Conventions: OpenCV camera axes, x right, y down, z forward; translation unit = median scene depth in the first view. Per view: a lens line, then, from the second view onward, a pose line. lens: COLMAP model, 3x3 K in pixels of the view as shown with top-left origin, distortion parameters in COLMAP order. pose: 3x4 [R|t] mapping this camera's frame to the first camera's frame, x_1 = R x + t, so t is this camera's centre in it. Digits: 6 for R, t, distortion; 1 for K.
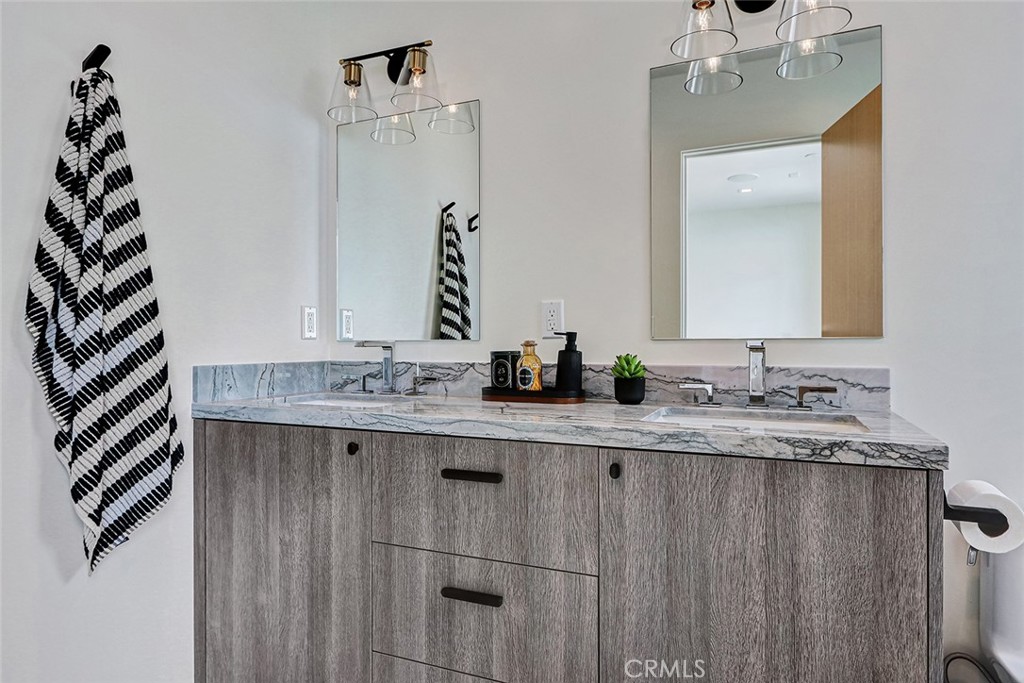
lens RADIAL K [[606.3, 0, 512.8], [0, 606.3, 342.4], [0, 0, 1]] dist [-0.003346, -0.000324]
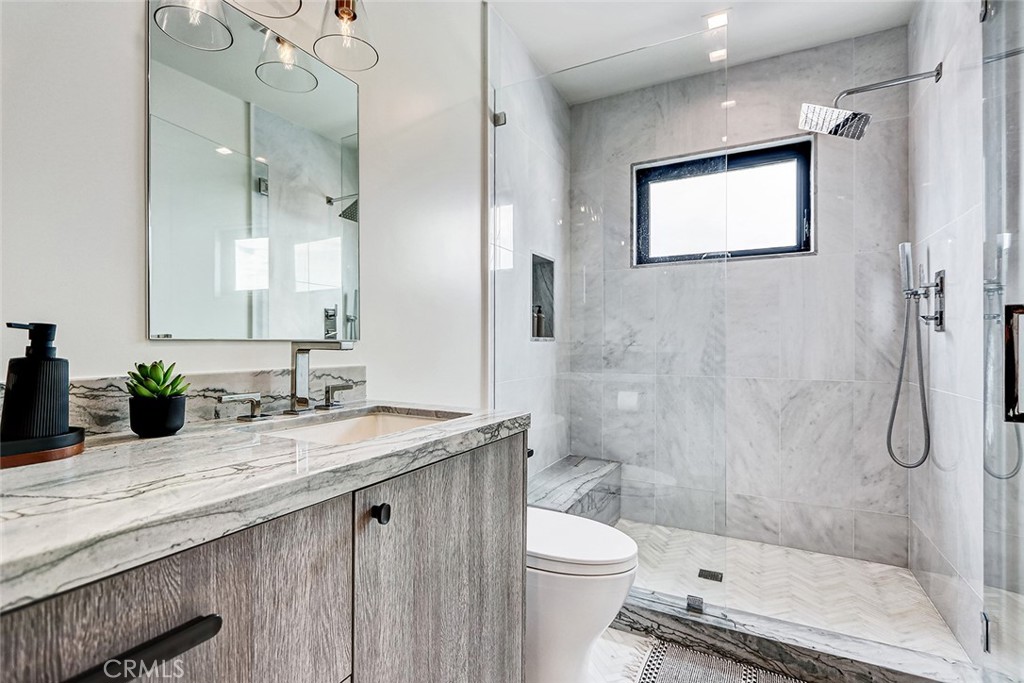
lens RADIAL K [[469.9, 0, 513.8], [0, 469.9, 344.3], [0, 0, 1]] dist [0.000074, -0.001803]
pose [[0.102111, 0.003652, 0.994766, -0.405735], [-0.003785, 0.999987, -0.003282, 0.001545], [-0.994766, -0.003430, 0.102124, 0.791706]]
